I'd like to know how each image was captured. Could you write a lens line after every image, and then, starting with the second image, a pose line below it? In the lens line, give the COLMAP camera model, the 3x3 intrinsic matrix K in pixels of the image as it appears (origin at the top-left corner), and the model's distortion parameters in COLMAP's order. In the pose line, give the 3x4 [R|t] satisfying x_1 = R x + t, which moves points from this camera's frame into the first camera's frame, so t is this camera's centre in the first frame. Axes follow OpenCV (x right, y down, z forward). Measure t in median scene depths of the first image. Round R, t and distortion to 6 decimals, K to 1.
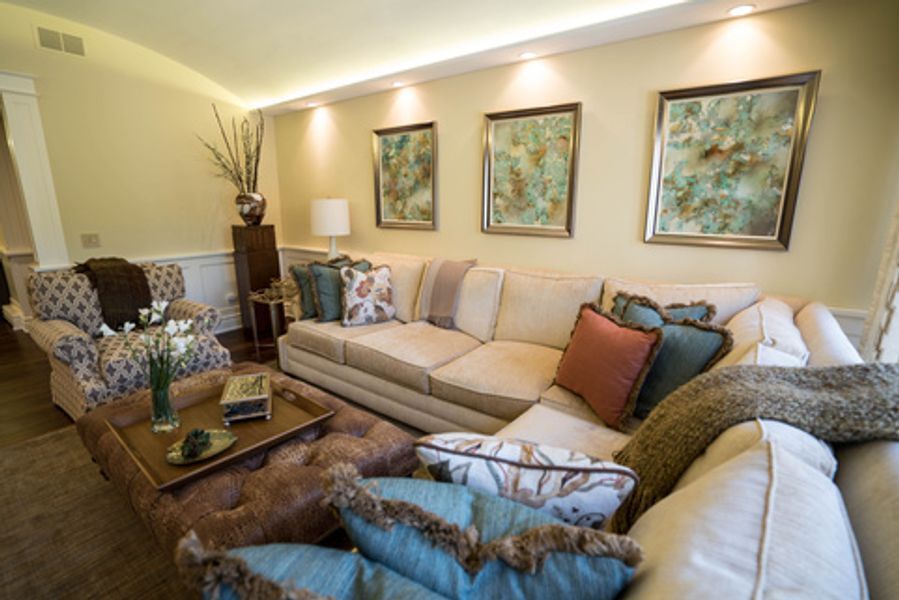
lens RADIAL K [[415.2, 0, 446.5], [0, 415.2, 299.9], [0, 0, 1]] dist [-0.053571, 0.026034]
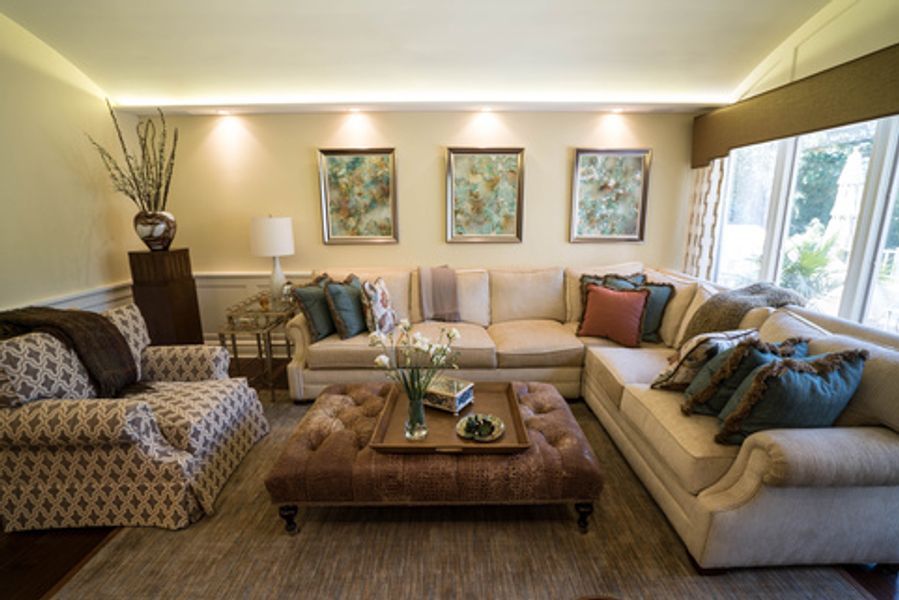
lens RADIAL K [[415.2, 0, 446.5], [0, 415.2, 299.9], [0, 0, 1]] dist [-0.053571, 0.026034]
pose [[0.797137, -0.136414, 0.588187, -0.717304], [0.145956, 0.988789, 0.031517, -0.037208], [-0.585892, 0.060726, 0.808111, 0.021580]]
